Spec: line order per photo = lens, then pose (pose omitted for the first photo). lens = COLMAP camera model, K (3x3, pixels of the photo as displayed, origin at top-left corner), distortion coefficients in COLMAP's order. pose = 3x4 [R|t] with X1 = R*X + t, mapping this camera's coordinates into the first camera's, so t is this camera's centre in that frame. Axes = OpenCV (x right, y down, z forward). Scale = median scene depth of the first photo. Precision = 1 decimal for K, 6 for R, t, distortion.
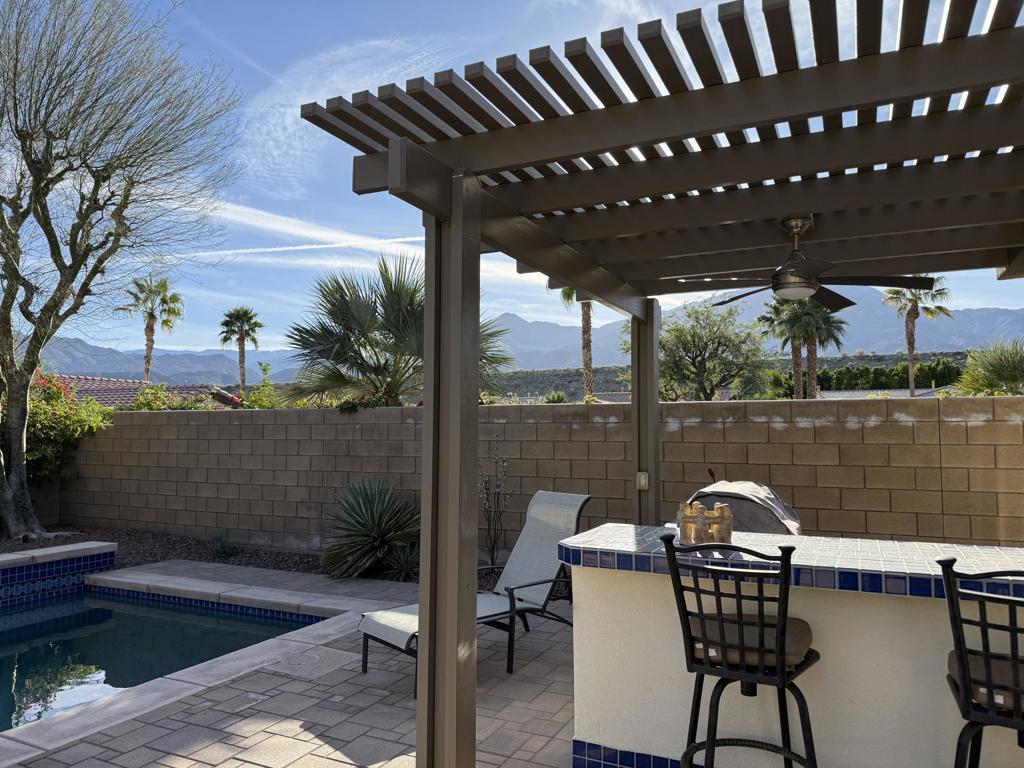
lens RADIAL K [[712.7, 0, 504.6], [0, 712.7, 387.1], [0, 0, 1]] dist [0.082603, -0.103195]
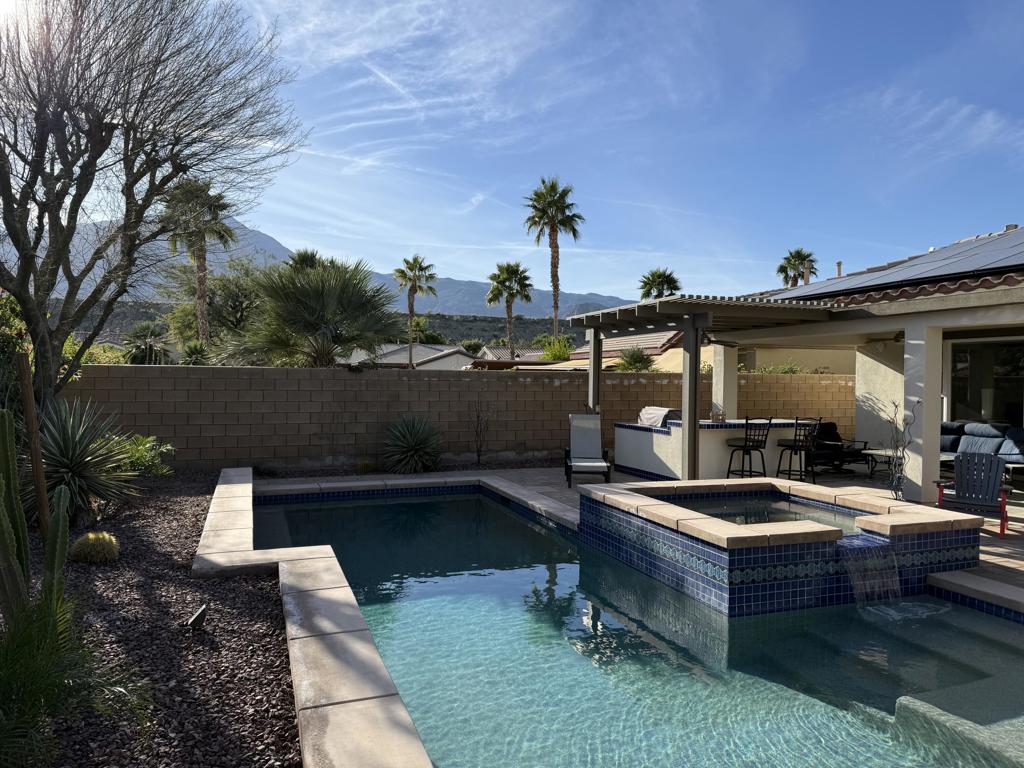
lens RADIAL K [[712.7, 0, 508.3], [0, 712.7, 382.0], [0, 0, 1]] dist [0.082603, -0.103195]
pose [[0.699340, 0.001473, 0.714787, -0.993865], [-0.055071, 0.997136, 0.051826, -0.034985], [-0.712664, -0.075608, 0.697419, -0.238733]]
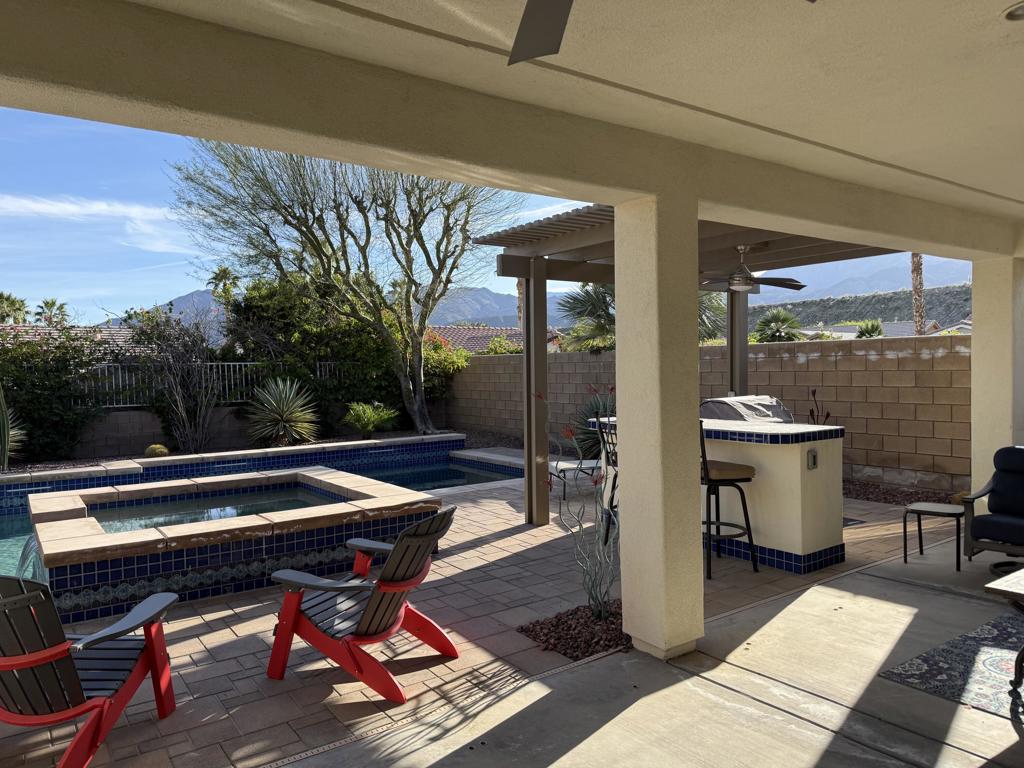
lens RADIAL K [[712.7, 0, 512.9], [0, 712.7, 388.6], [0, 0, 1]] dist [0.082603, -0.103195]
pose [[0.878446, -0.002909, -0.477833, 0.310607], [0.049642, 0.995126, 0.085205, -0.025474], [0.475256, -0.098568, 0.874309, -0.343666]]
